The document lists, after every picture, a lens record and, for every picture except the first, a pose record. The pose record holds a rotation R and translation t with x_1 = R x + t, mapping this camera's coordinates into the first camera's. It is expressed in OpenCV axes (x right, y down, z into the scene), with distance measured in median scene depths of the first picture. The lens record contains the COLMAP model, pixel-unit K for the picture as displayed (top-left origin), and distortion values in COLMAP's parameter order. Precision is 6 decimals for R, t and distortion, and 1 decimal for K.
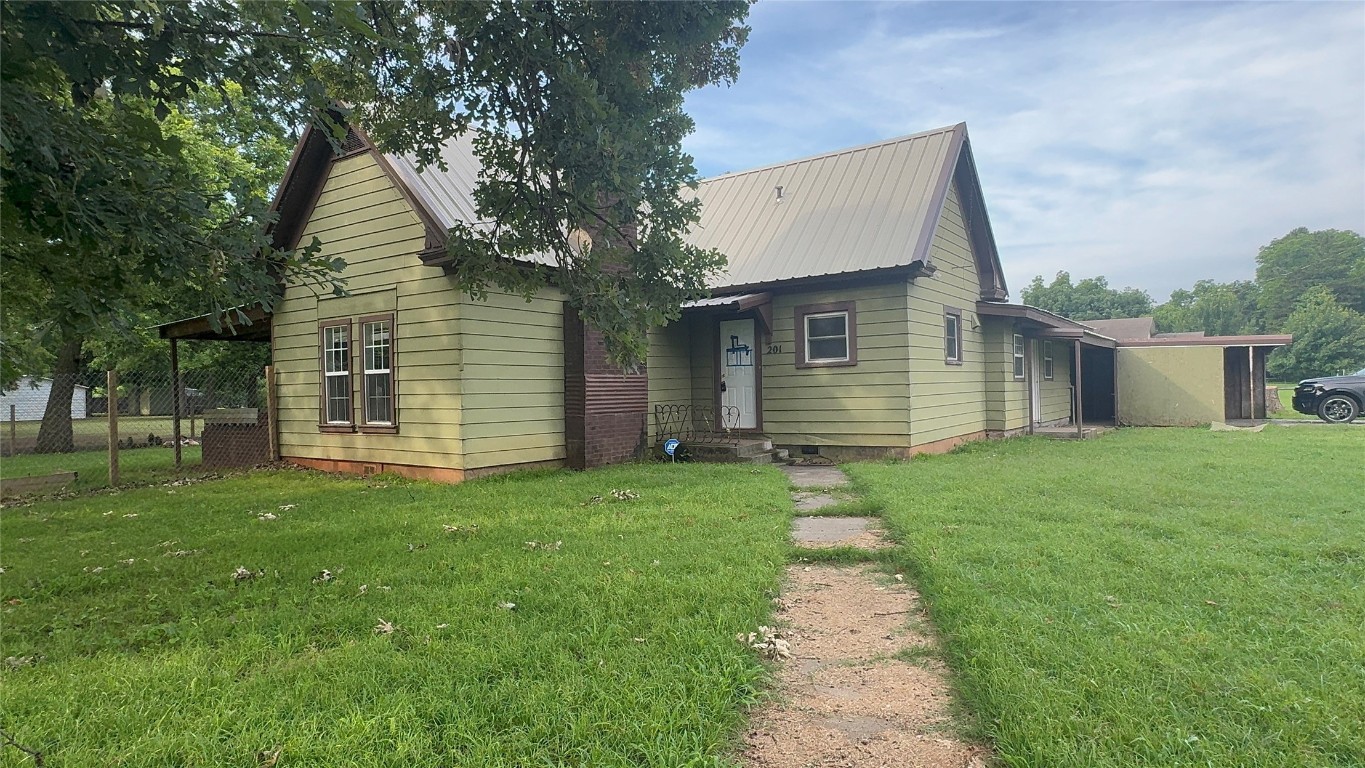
lens RADIAL K [[800.5, 0, 672.8], [0, 800.5, 389.8], [0, 0, 1]] dist [-0.038461, -0.000256]
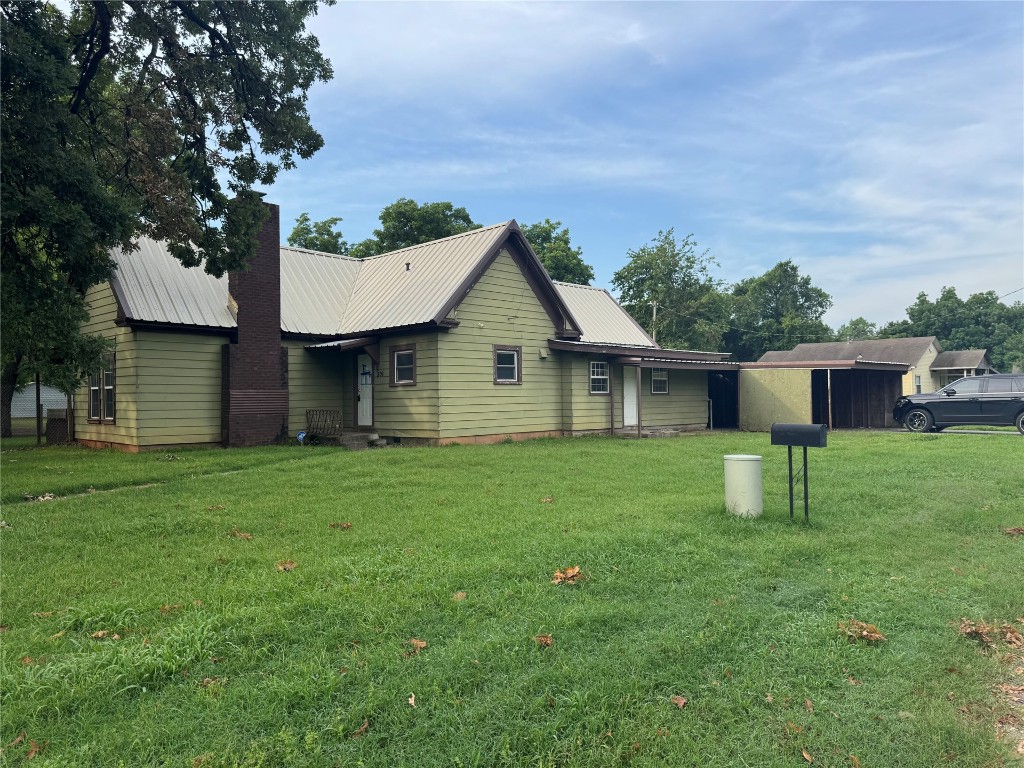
lens RADIAL K [[722.4, 0, 518.7], [0, 722.4, 383.9], [0, 0, 1]] dist [0.041110, -0.056235]
pose [[0.990227, 0.007183, -0.139283, 0.616009], [-0.009342, 0.999846, -0.014852, -0.014187], [0.139155, 0.016008, 0.990141, -0.352565]]
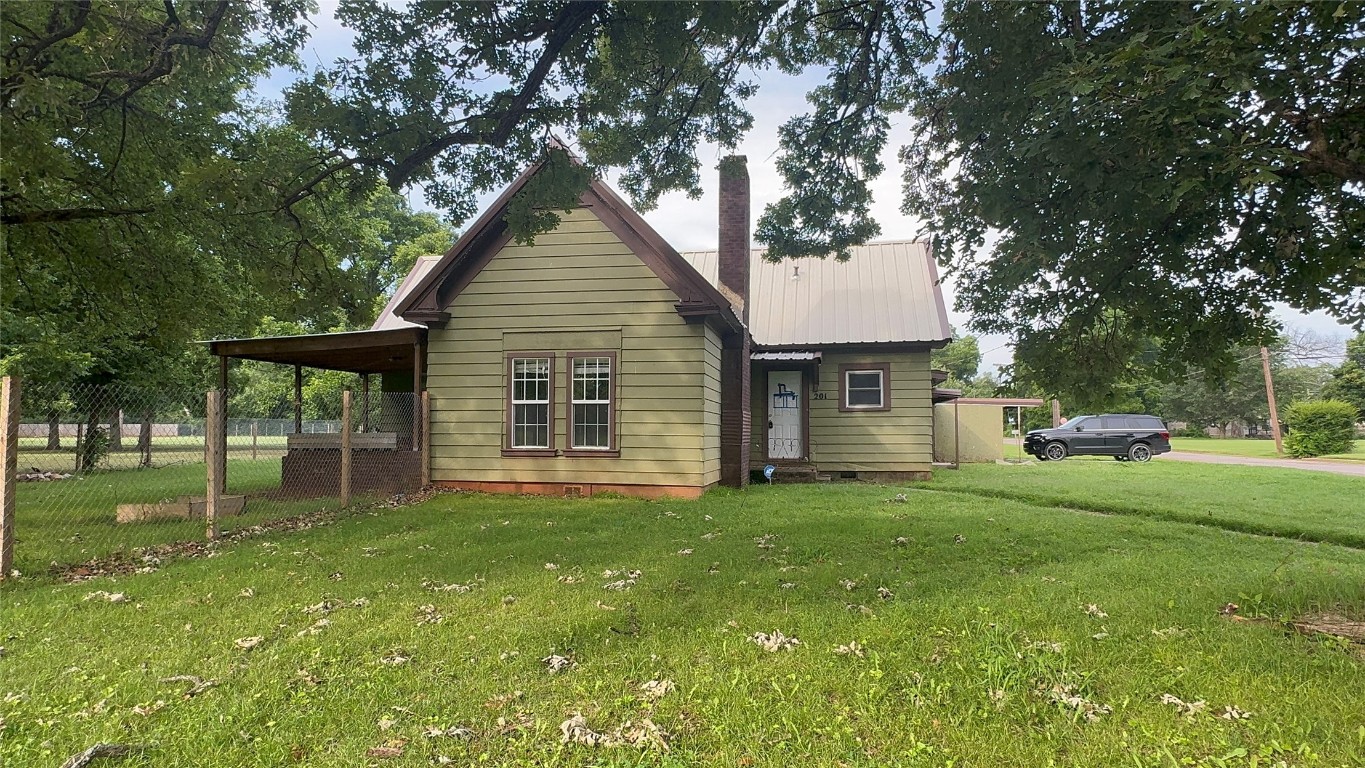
lens RADIAL K [[800.5, 0, 683.6], [0, 800.5, 382.6], [0, 0, 1]] dist [-0.038461, -0.000256]
pose [[0.906201, 0.049129, 0.419982, -0.641640], [-0.022158, 0.997380, -0.068863, 0.022083], [-0.422265, 0.053098, 0.904916, -0.066722]]
